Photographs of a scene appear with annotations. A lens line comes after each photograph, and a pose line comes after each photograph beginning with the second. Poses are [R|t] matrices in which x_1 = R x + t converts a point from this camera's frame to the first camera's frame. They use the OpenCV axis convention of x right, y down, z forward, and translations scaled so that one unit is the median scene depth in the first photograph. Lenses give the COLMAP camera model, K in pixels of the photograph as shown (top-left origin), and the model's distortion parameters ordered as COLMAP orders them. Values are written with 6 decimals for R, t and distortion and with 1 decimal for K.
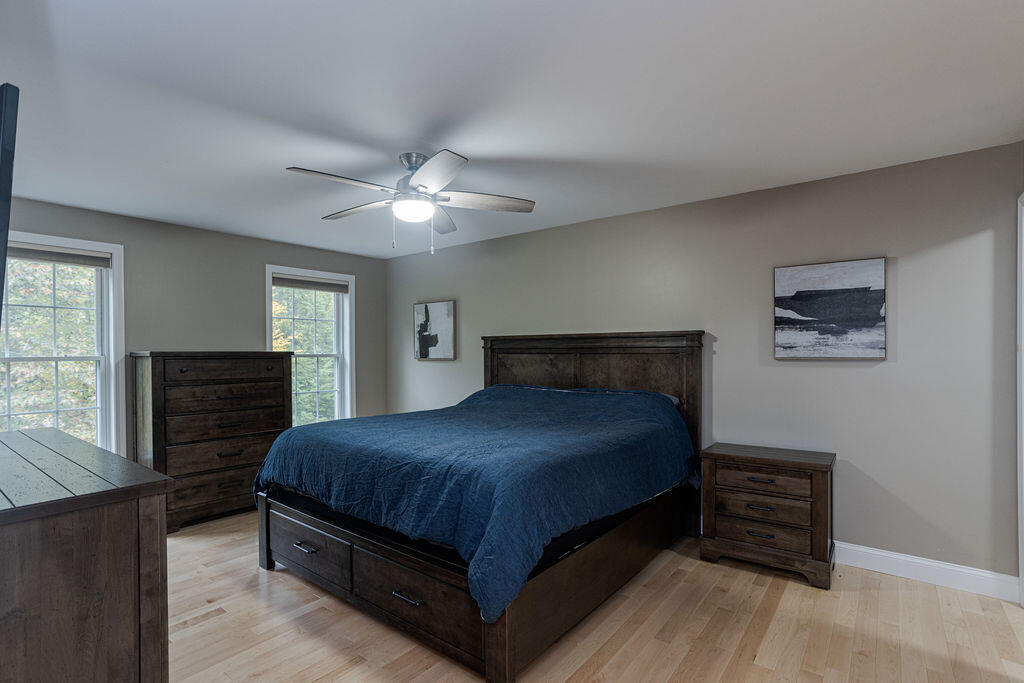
lens RADIAL K [[493.5, 0, 514.4], [0, 493.5, 350.6], [0, 0, 1]] dist [-0.002917, -0.000151]
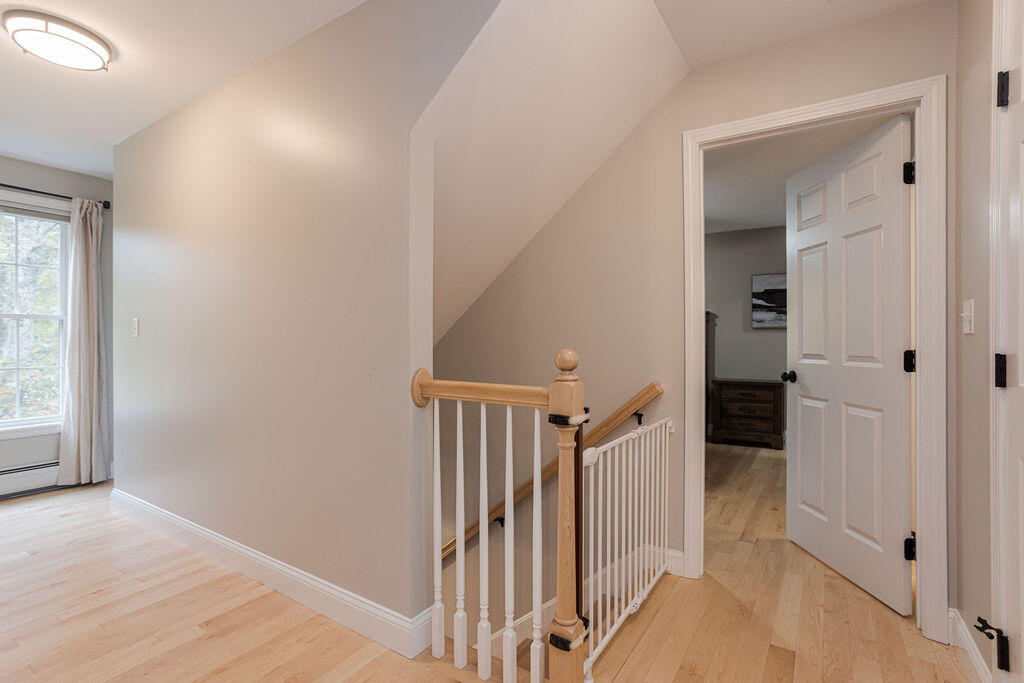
lens RADIAL K [[493.5, 0, 508.9], [0, 493.5, 337.1], [0, 0, 1]] dist [-0.002917, -0.000151]
pose [[0.996831, 0.000779, 0.079547, -0.477692], [-0.001208, 0.999985, 0.005346, 0.041821], [-0.079541, -0.005425, 0.996817, -0.682491]]
